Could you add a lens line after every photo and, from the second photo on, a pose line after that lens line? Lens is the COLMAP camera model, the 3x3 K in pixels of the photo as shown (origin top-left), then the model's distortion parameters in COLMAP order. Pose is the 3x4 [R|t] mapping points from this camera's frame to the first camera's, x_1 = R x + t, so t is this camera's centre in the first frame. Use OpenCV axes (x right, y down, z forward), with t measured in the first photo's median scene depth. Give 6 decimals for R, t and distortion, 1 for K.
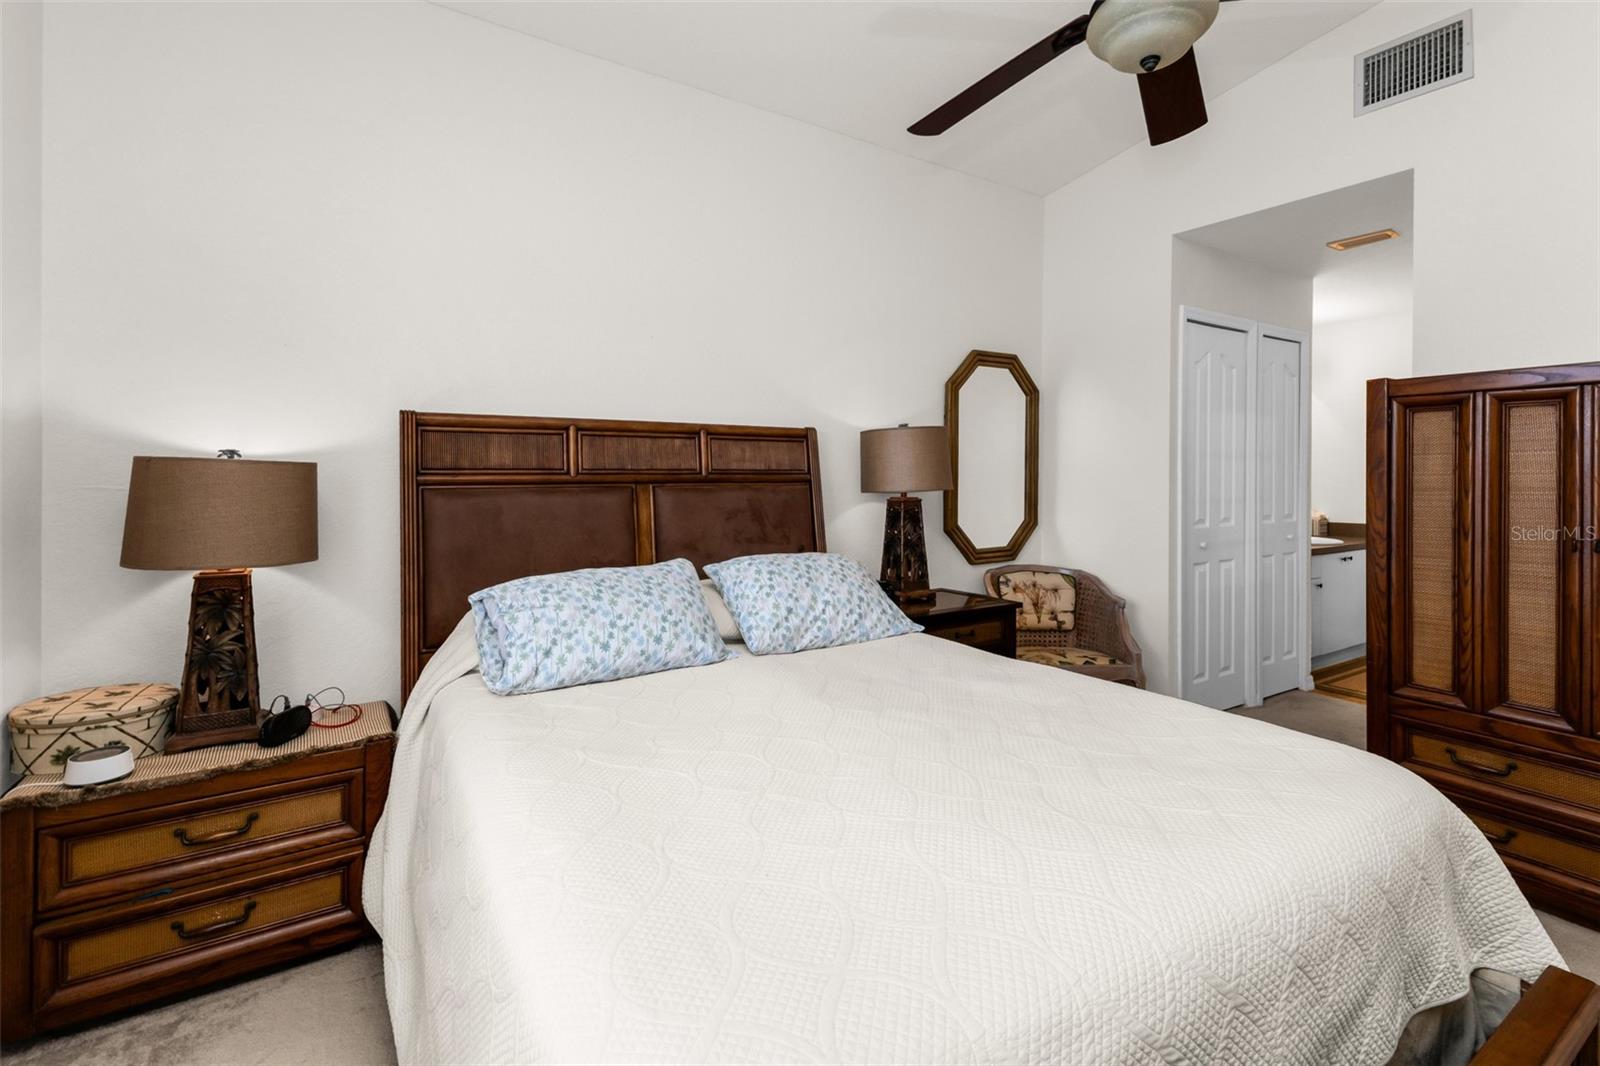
lens RADIAL K [[707.6, 0, 803.4], [0, 707.6, 475.7], [0, 0, 1]] dist [0.002237, 0.000028]
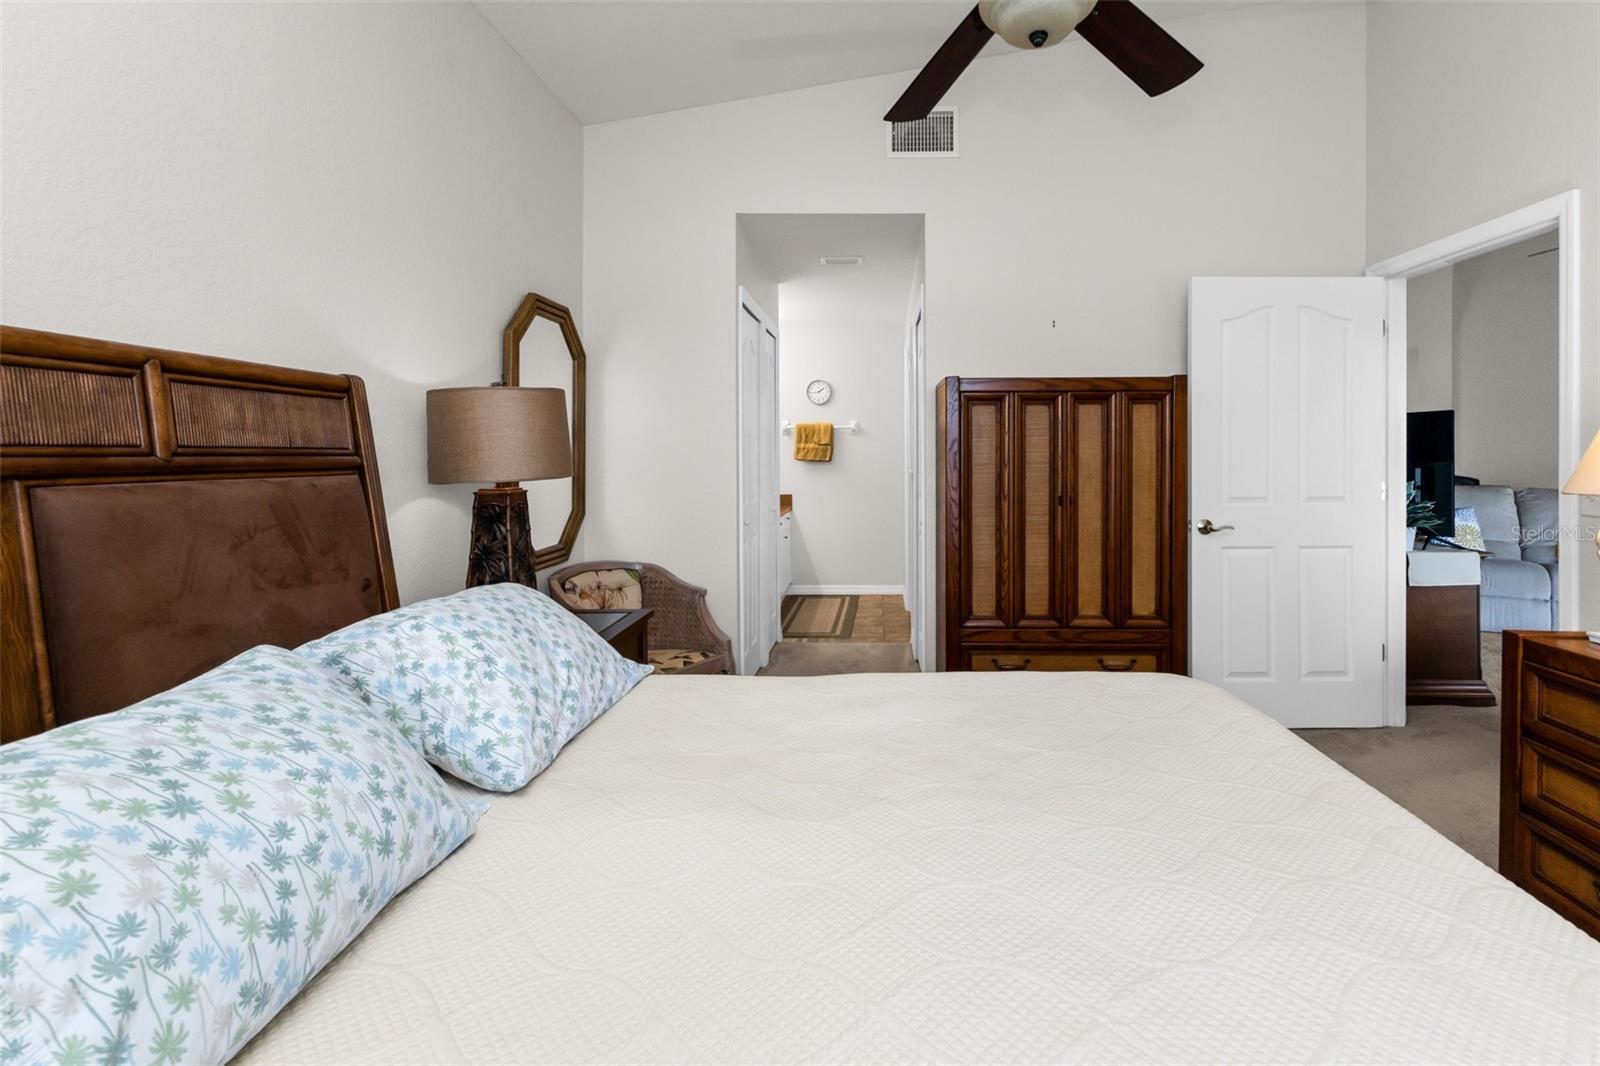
lens RADIAL K [[719.2, 0, 857.8], [0, 719.2, 463.0], [0, 0, 1]] dist [0.003695, 0.000037]
pose [[0.563312, -0.013207, 0.826139, -0.311012], [0.005598, 0.999910, 0.012169, -0.000850], [-0.826226, -0.002230, 0.563335, 0.406826]]
